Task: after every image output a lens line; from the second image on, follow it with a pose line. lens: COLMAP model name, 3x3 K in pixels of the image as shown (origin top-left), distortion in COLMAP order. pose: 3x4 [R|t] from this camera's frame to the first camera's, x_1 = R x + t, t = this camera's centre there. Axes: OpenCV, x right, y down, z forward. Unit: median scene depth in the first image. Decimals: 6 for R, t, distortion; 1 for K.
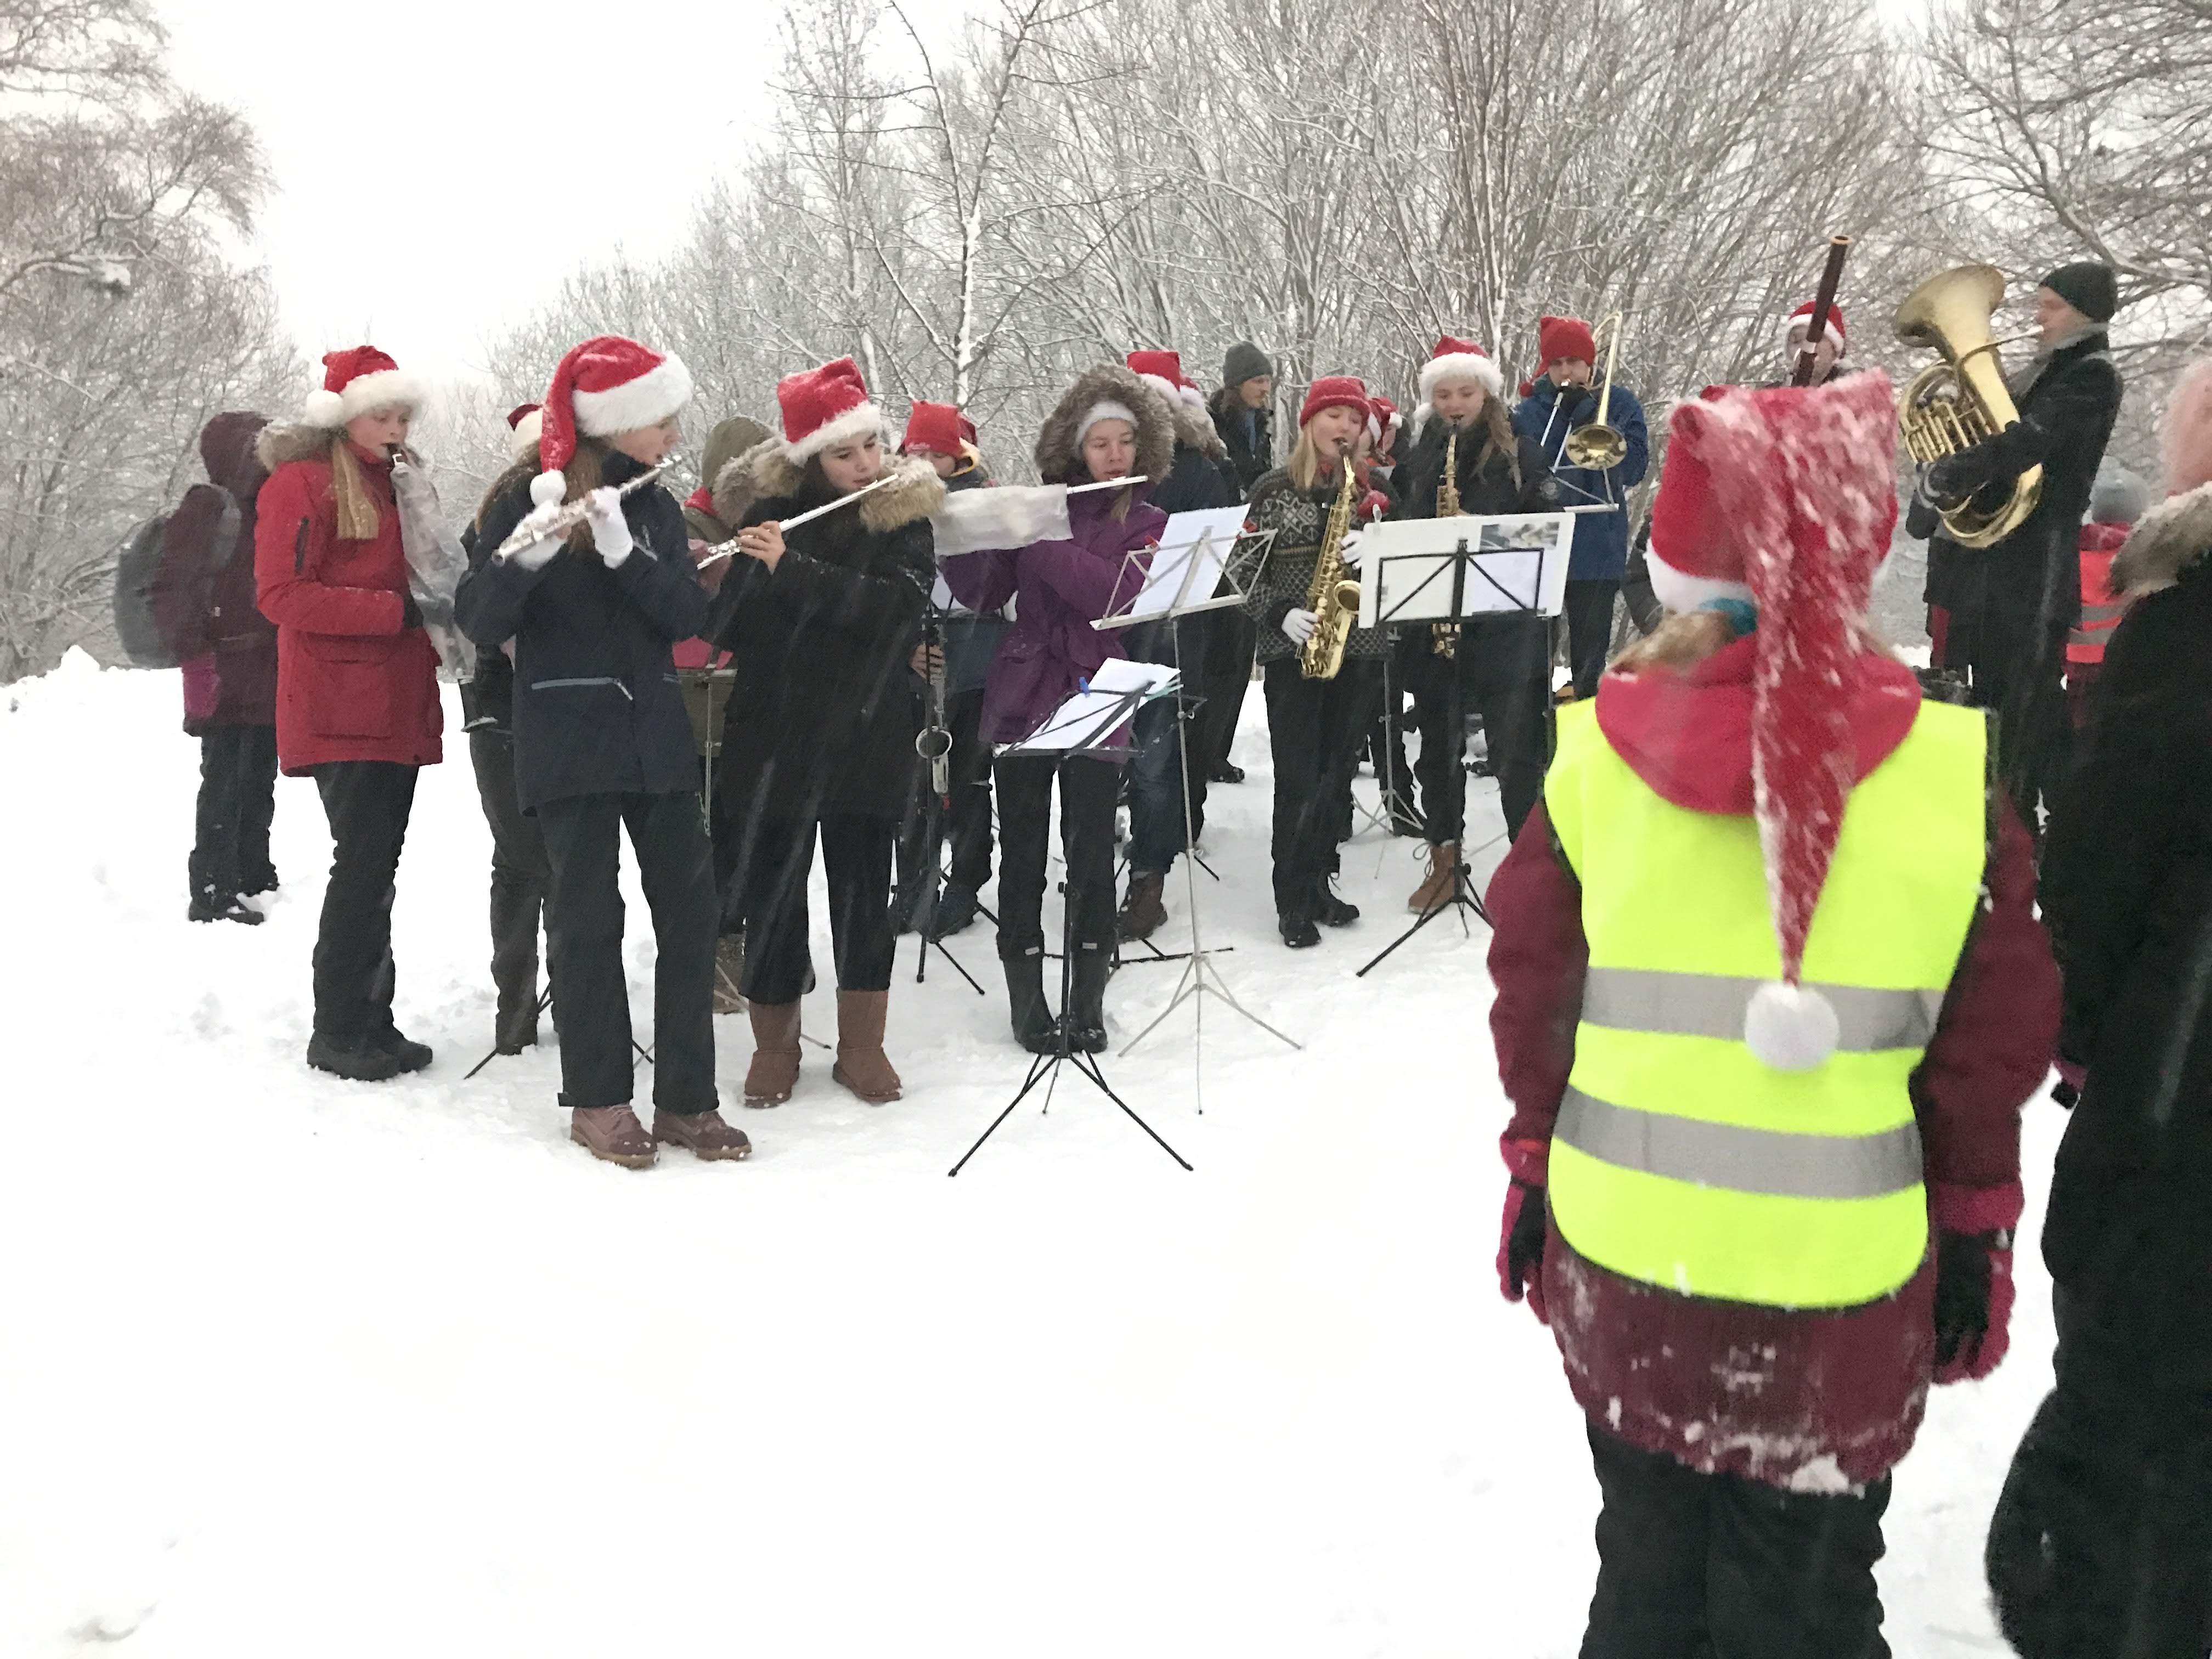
lens RADIAL K [[1818.9, 0, 1106.0], [0, 1818.9, 829.5], [0, 0, 1]] dist [0.012409, -0.006113]
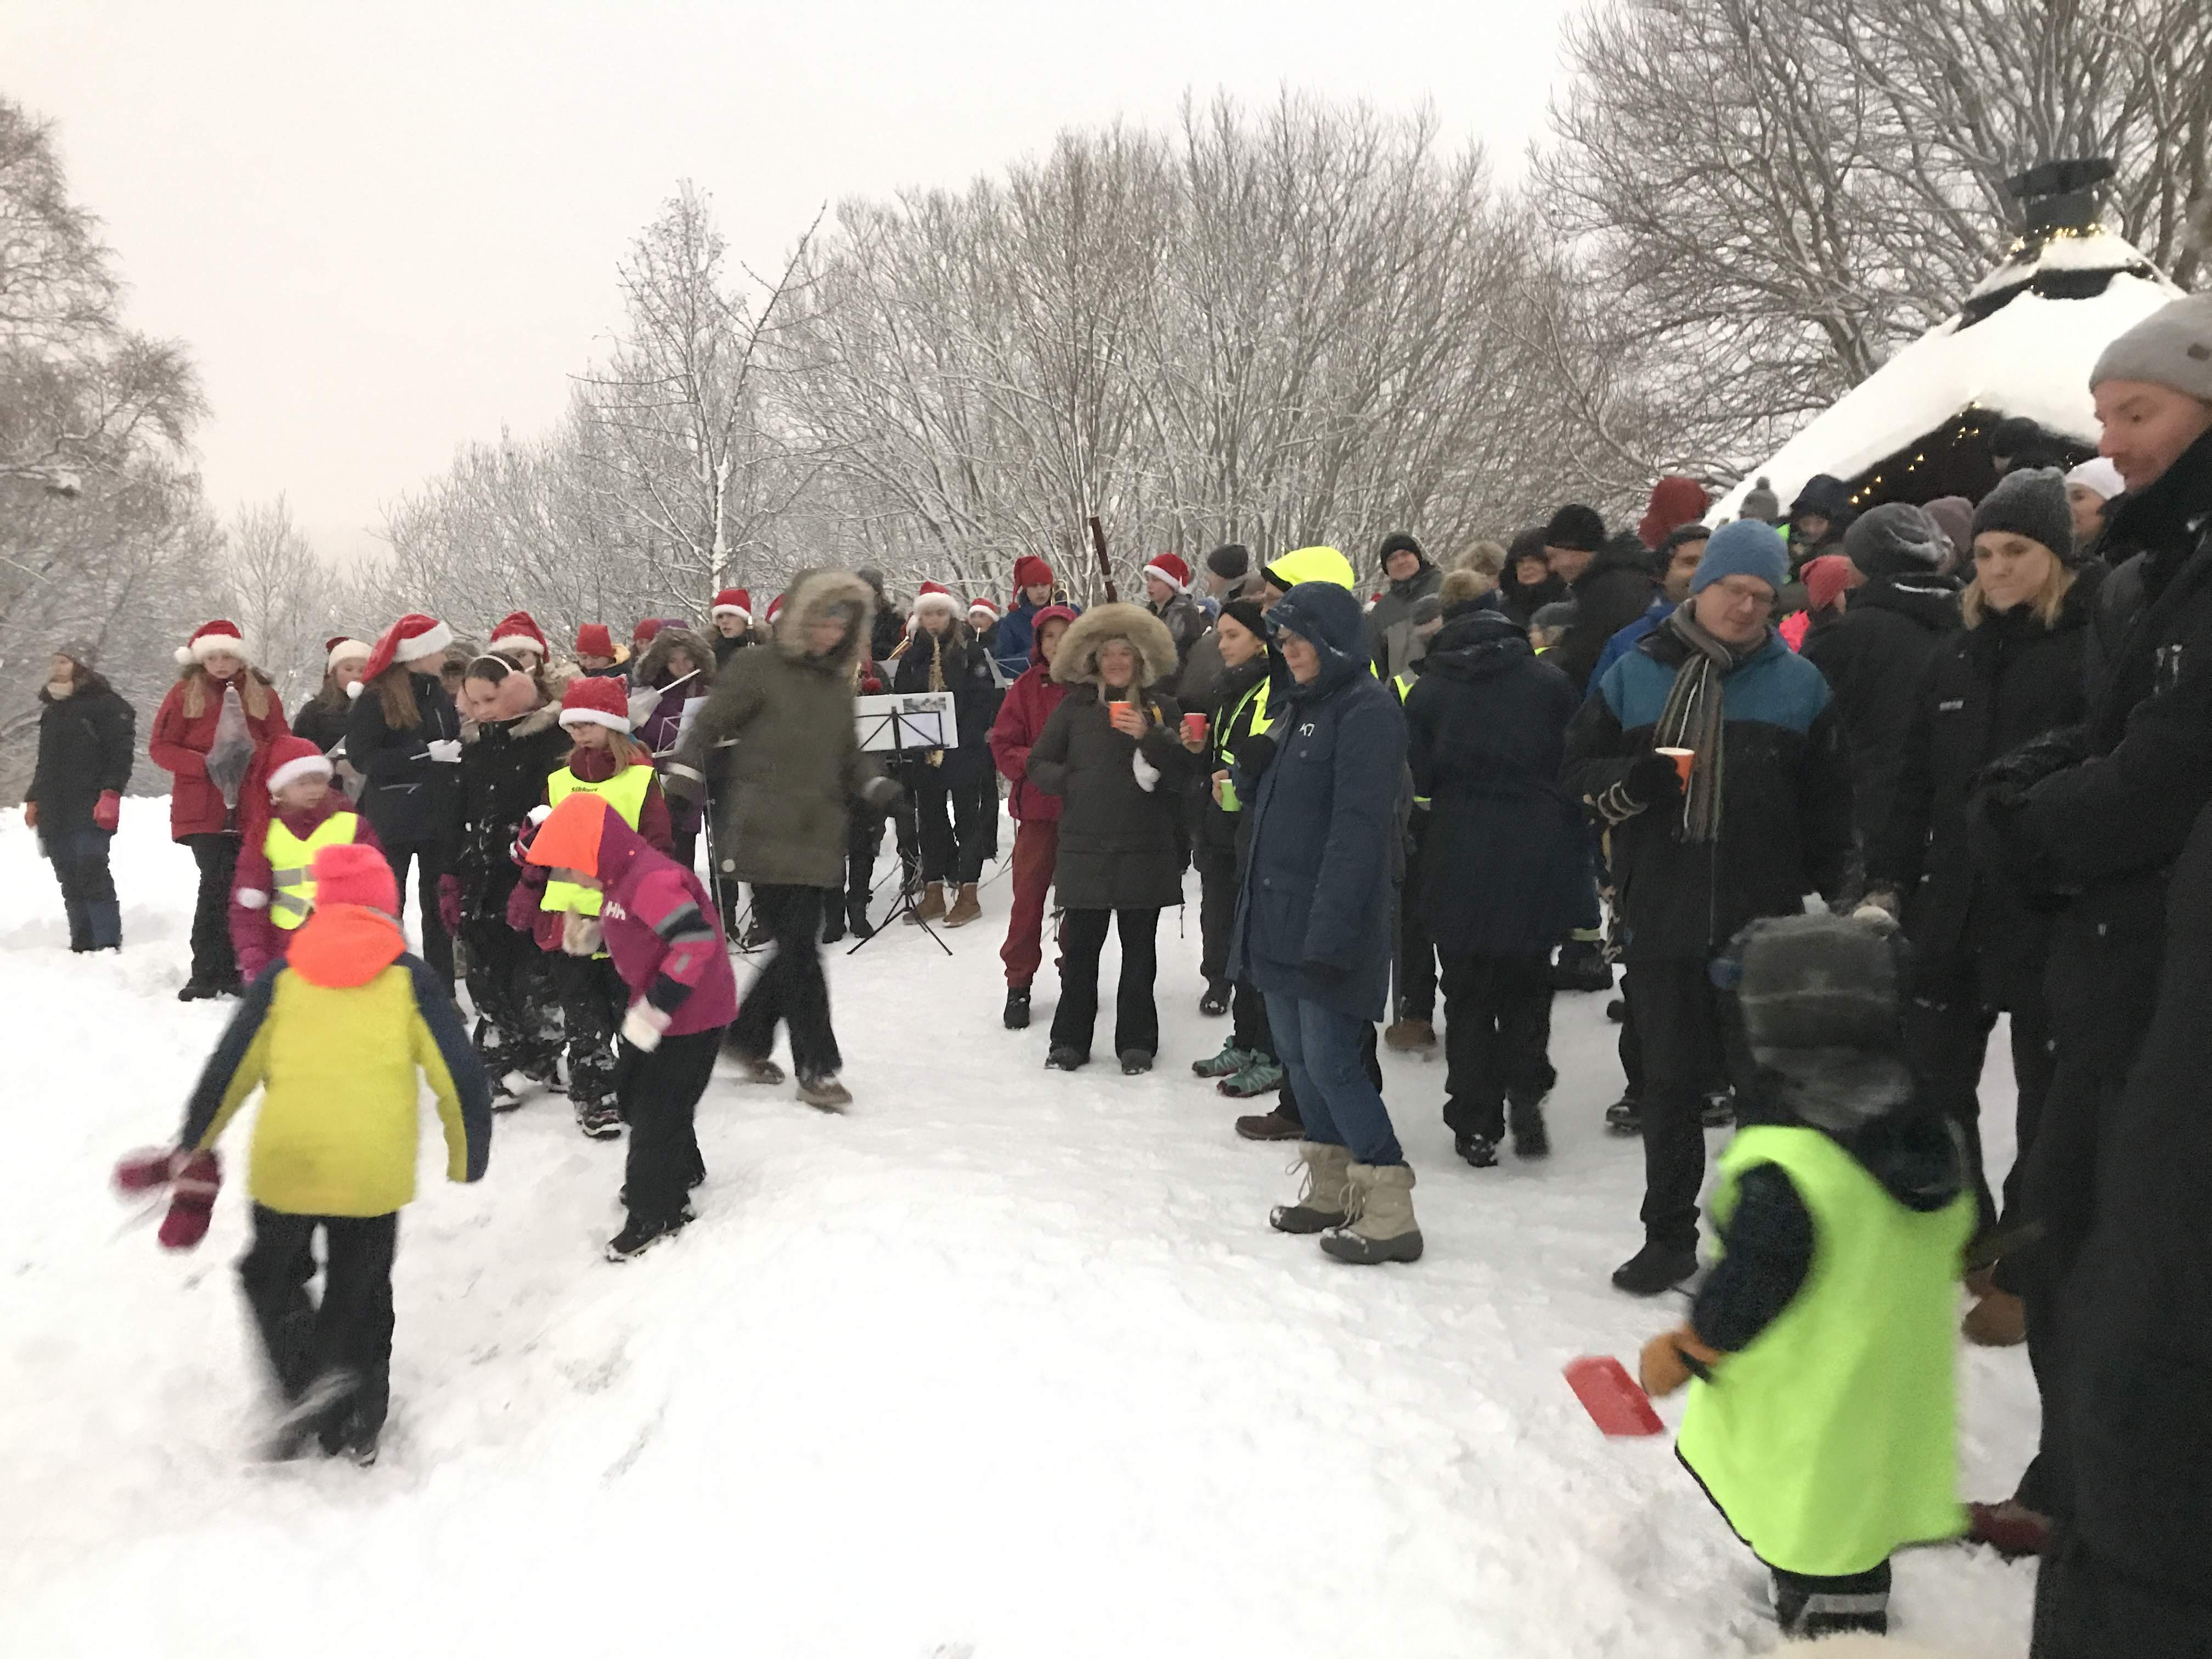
lens RADIAL K [[1855.8, 0, 1096.7], [0, 1855.8, 823.6], [0, 0, 1]] dist [0.015345, 0.015321]
pose [[0.999438, -0.013535, 0.030666, 0.077698], [0.015789, 0.997097, -0.074488, 0.021726], [-0.029569, 0.074930, 0.996750, -0.188021]]
